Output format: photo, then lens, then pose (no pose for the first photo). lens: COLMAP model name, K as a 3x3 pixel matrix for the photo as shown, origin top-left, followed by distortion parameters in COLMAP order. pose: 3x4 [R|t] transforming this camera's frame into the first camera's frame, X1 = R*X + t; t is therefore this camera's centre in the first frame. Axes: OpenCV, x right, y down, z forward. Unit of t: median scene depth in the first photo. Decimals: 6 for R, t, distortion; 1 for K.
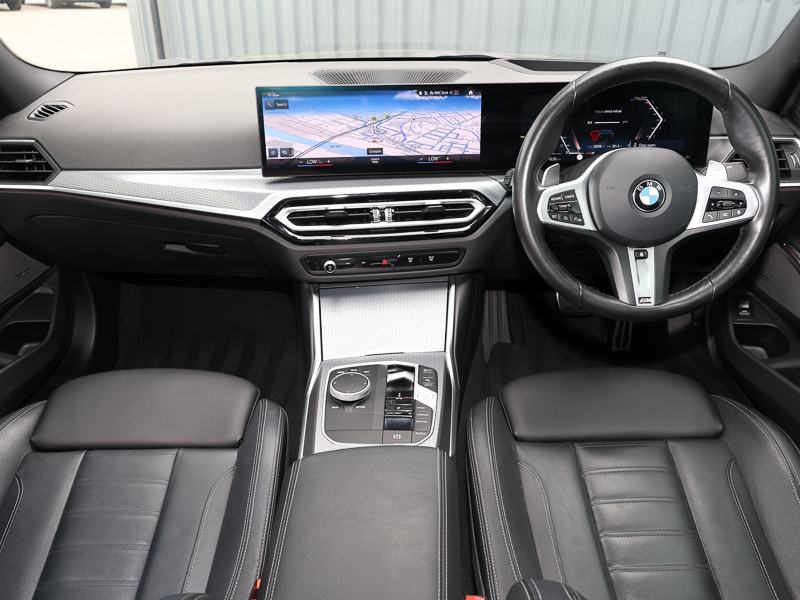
lens RADIAL K [[614.1, 0, 403.6], [0, 614.1, 297.0], [0, 0, 1]] dist [-0.003742, 0.007122]
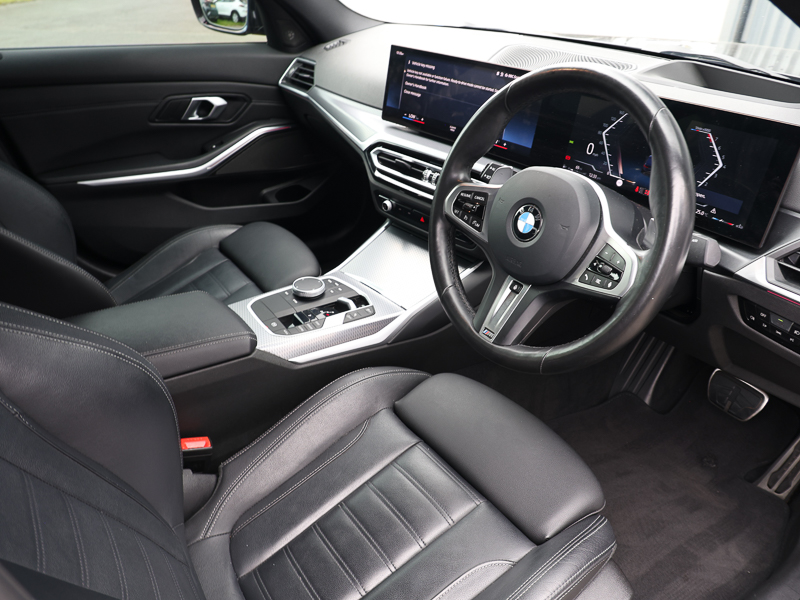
lens RADIAL K [[614.1, 0, 400.6], [0, 614.1, 302.5], [0, 0, 1]] dist [-0.003742, 0.007122]
pose [[0.571661, 0.428468, -0.699728, 0.801764], [-0.395366, 0.891127, 0.222663, -0.157798], [0.718950, 0.149361, 0.678824, 0.256068]]
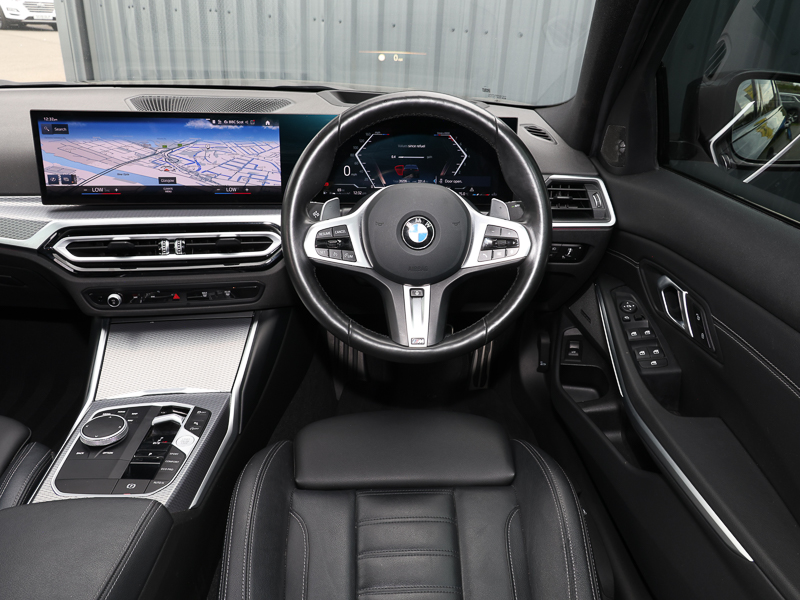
lens RADIAL K [[614.1, 0, 397.2], [0, 614.1, 301.1], [0, 0, 1]] dist [-0.003742, 0.007122]
pose [[0.998645, 0.015766, 0.049591, 0.270721], [-0.013604, 0.998955, -0.043640, -0.013190], [-0.050227, 0.042906, 0.997816, 0.037441]]
